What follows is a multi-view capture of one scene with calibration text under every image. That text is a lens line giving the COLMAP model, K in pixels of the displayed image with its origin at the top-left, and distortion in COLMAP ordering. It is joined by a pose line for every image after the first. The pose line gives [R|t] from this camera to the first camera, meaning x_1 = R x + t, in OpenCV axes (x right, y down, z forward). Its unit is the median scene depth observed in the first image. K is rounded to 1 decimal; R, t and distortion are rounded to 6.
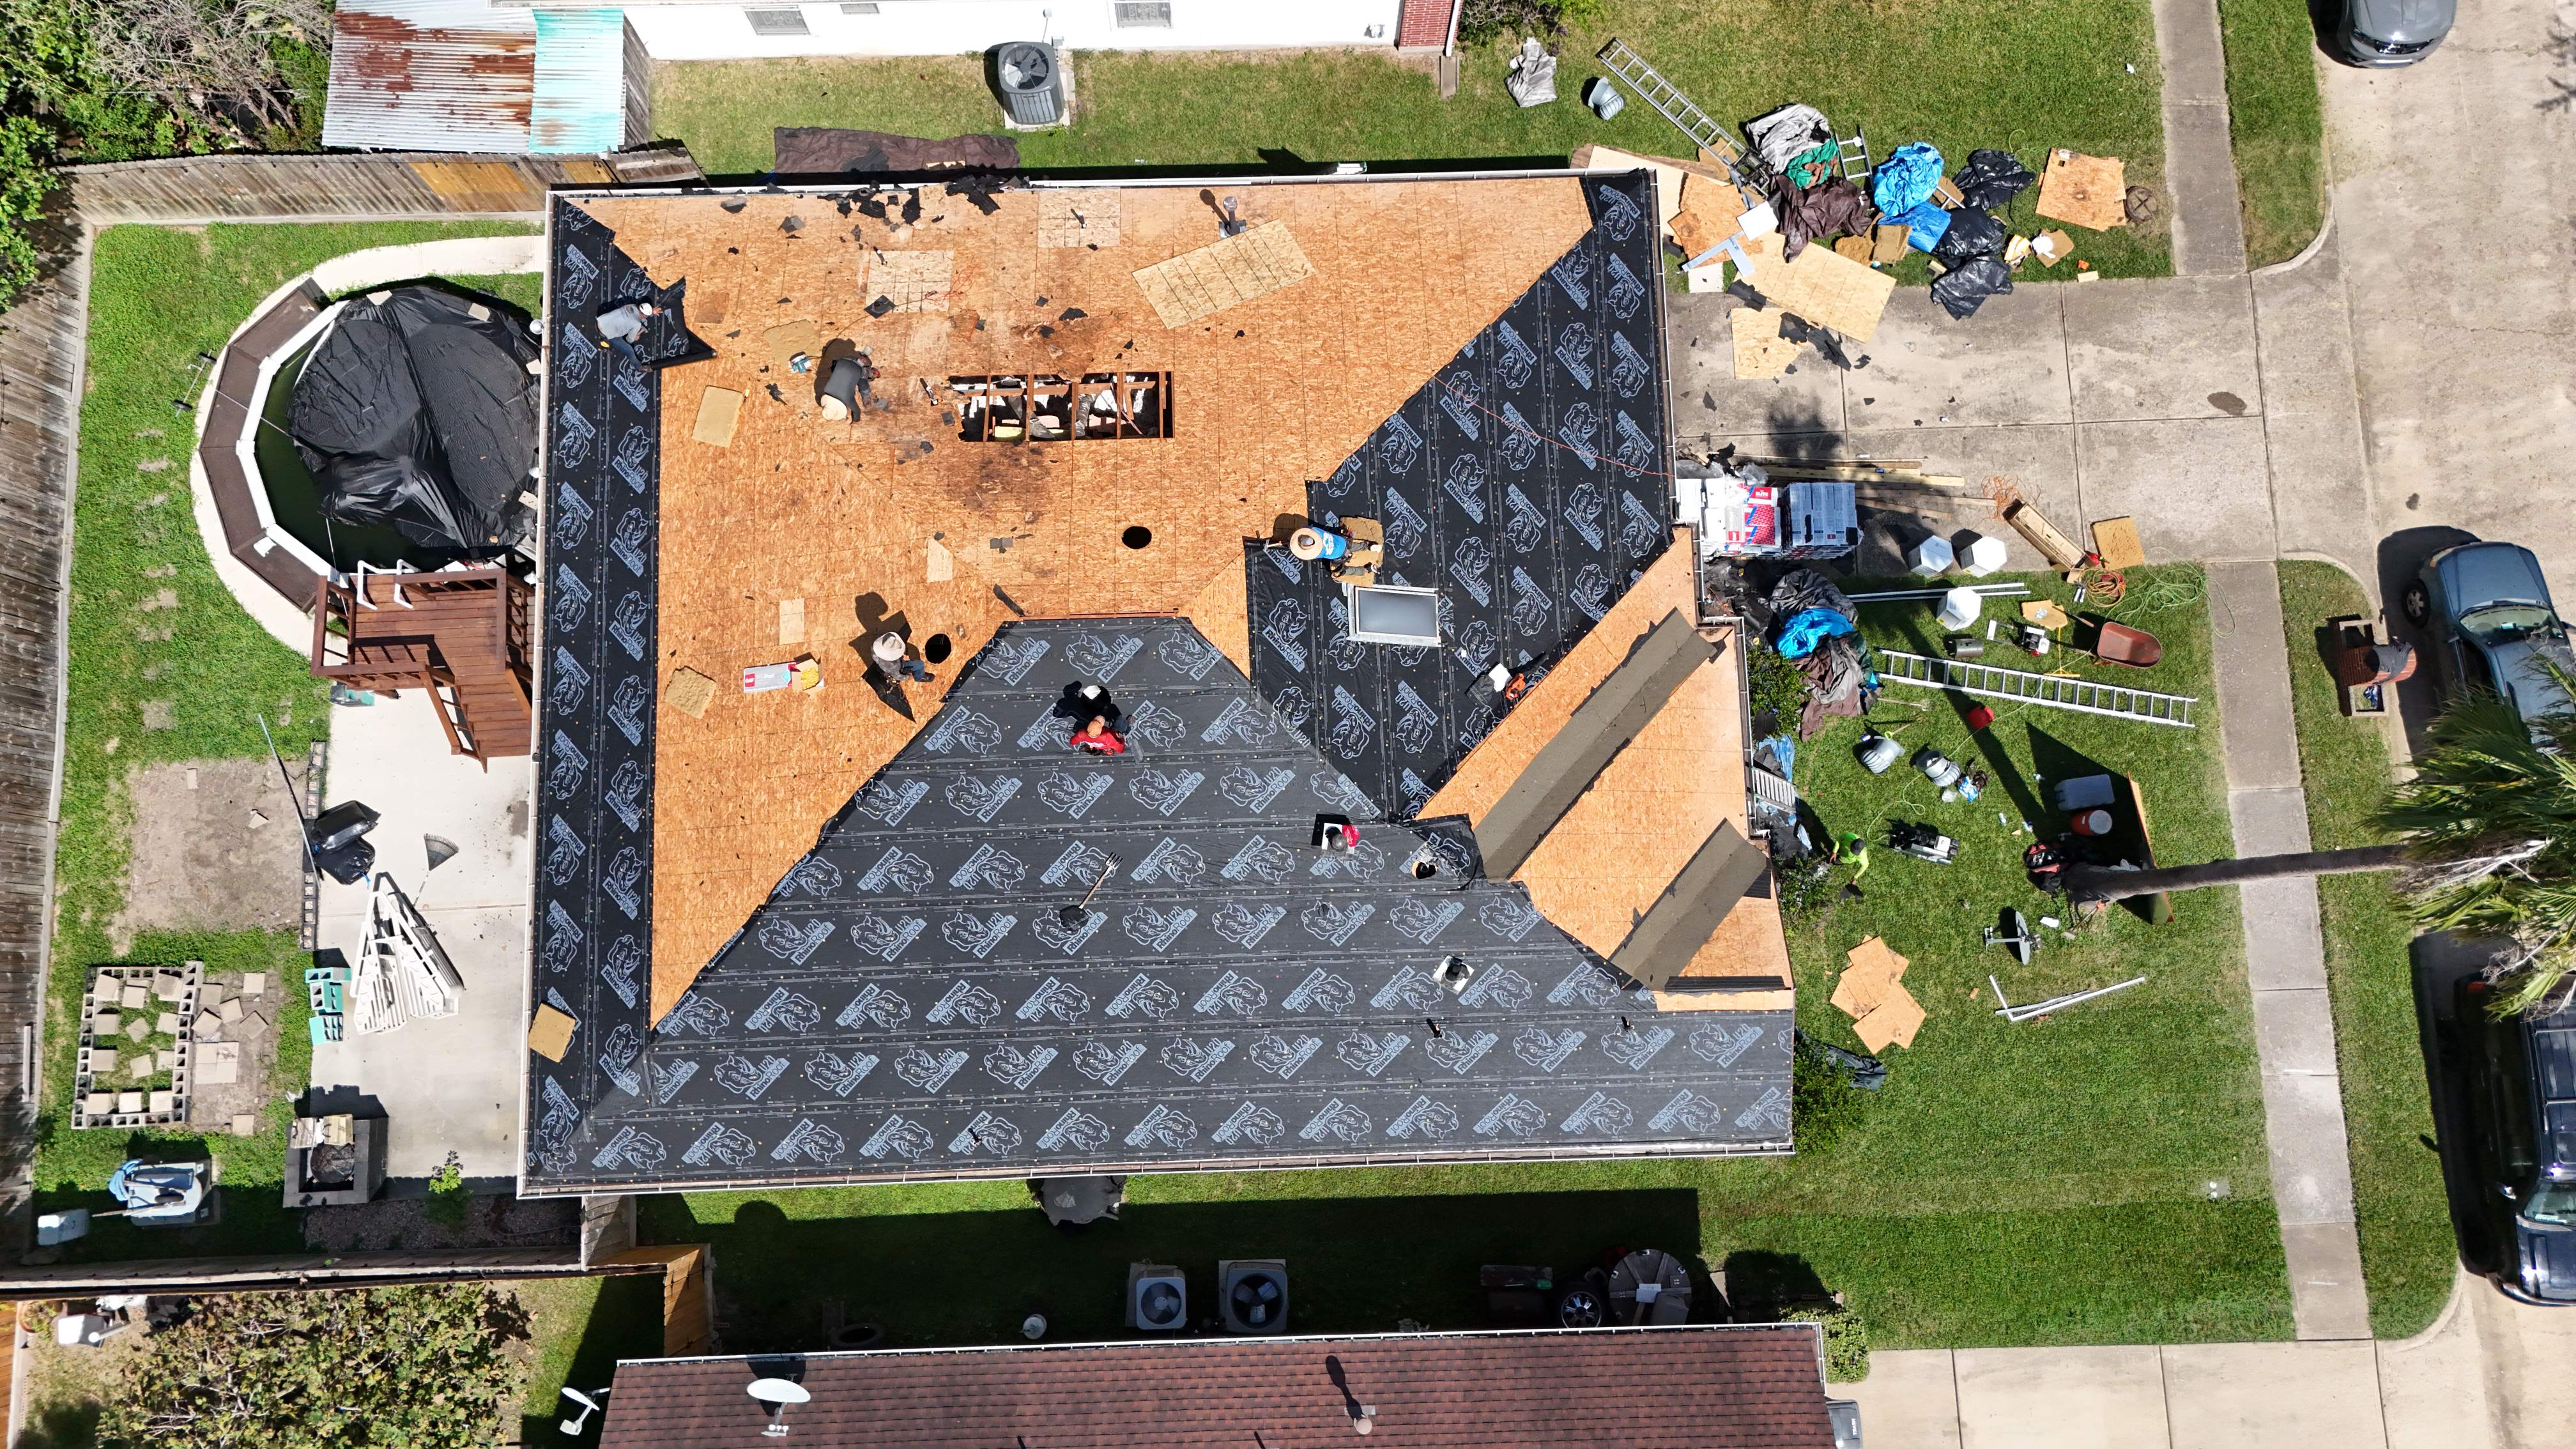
lens RADIAL K [[1893.1, 0, 1289.2], [0, 1893.1, 720.6], [0, 0, 1]] dist [0.079045, -0.075318]
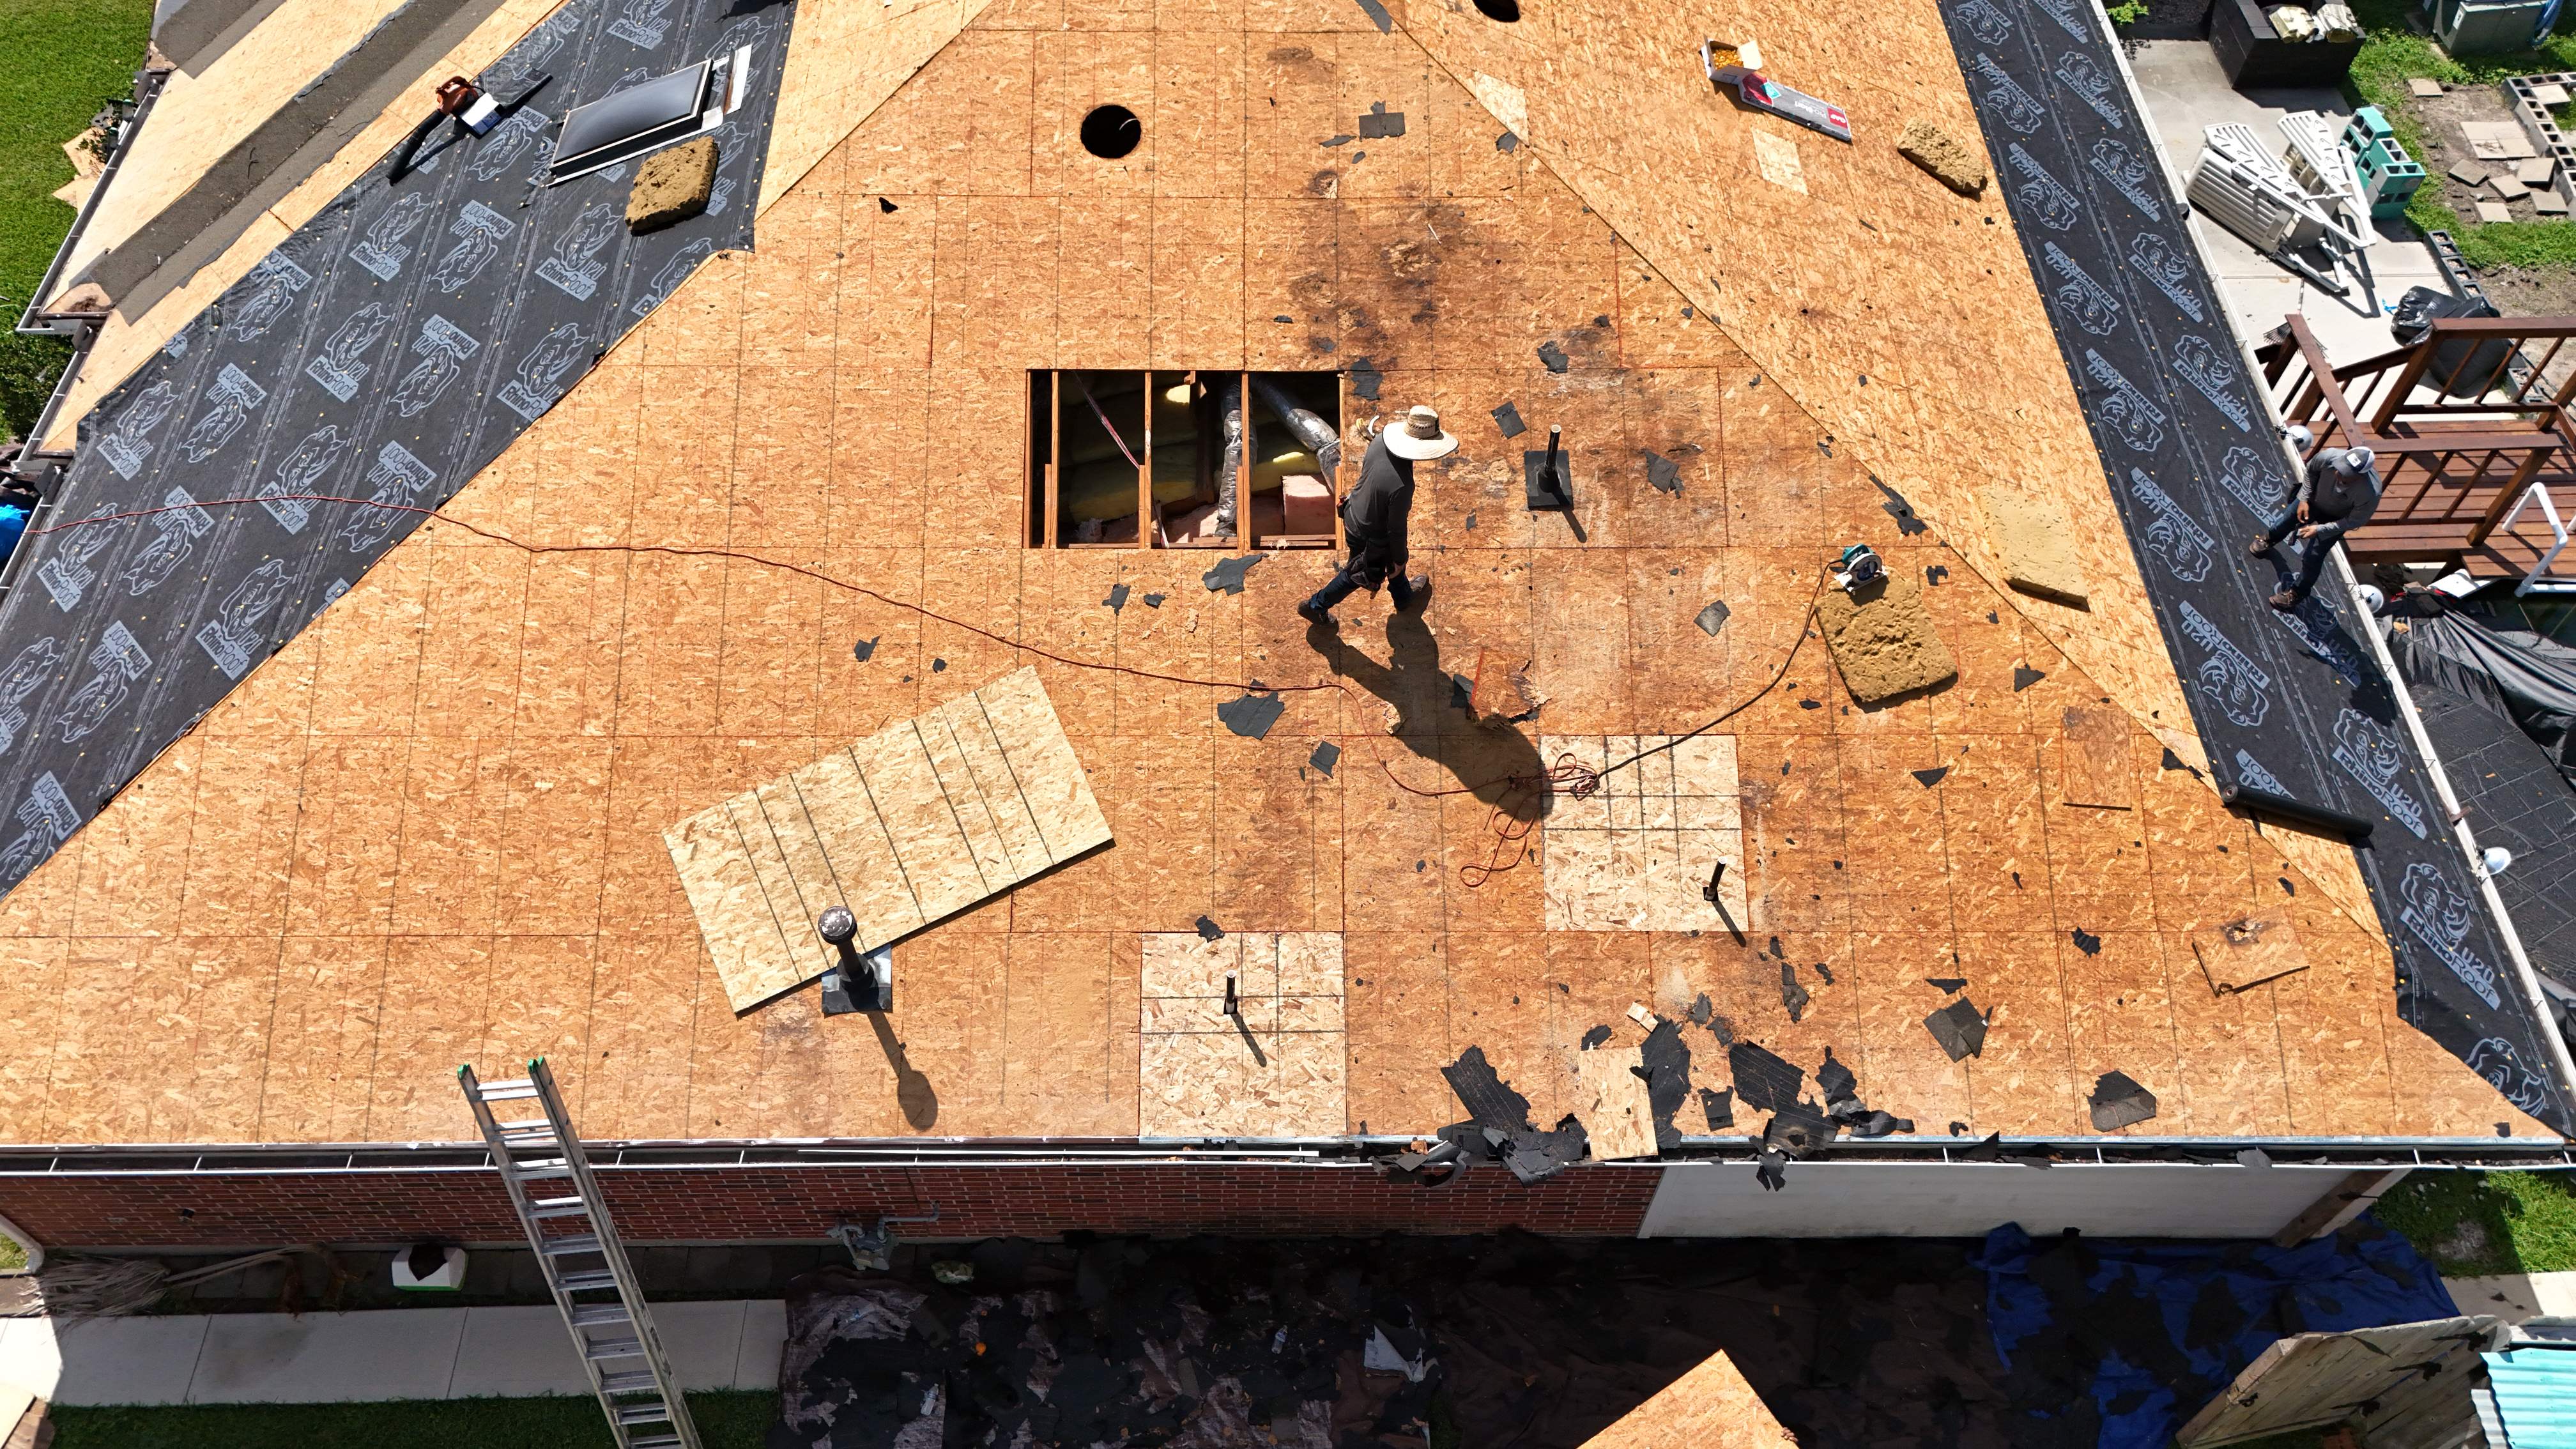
lens RADIAL K [[1893.1, 0, 1284.8], [0, 1893.1, 724.6], [0, 0, 1]] dist [0.079045, -0.075318]
pose [[-0.999479, -0.032251, 0.000964, -0.117192], [0.023155, -0.696143, 0.717530, -0.501911], [-0.022470, 0.717178, 0.696527, 0.675994]]
